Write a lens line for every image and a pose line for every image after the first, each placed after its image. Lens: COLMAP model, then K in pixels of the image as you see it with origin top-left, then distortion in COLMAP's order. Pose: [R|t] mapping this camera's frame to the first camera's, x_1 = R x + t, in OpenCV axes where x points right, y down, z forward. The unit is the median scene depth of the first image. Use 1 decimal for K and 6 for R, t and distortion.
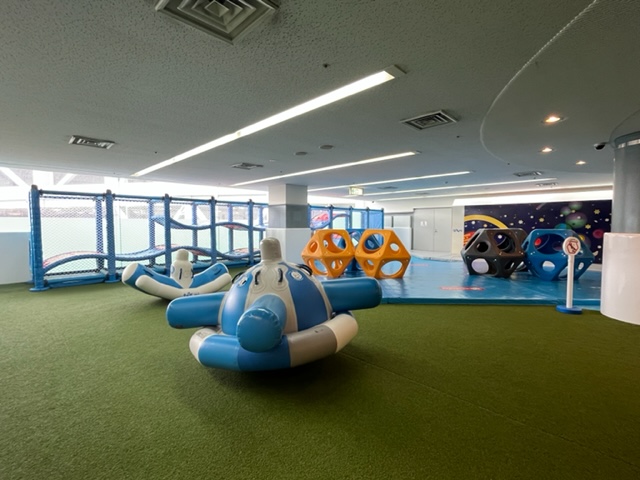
lens RADIAL K [[304.9, 0, 320.0], [0, 304.9, 240.0], [0, 0, 1]] dist [0.020947, 0.000238]
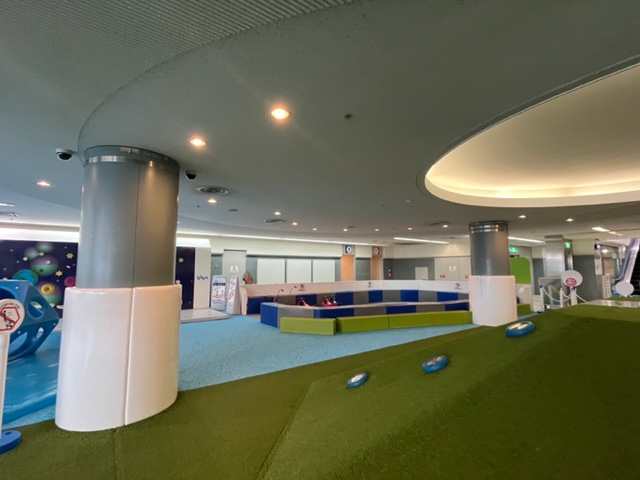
lens RADIAL K [[304.9, 0, 320.0], [0, 304.9, 240.0], [0, 0, 1]] dist [0.020947, 0.000238]
pose [[0.175906, 0.096569, 0.979659, 0.248265], [0.043902, 0.993417, -0.105808, -0.019918], [-0.983428, 0.061622, 0.170508, 0.246535]]
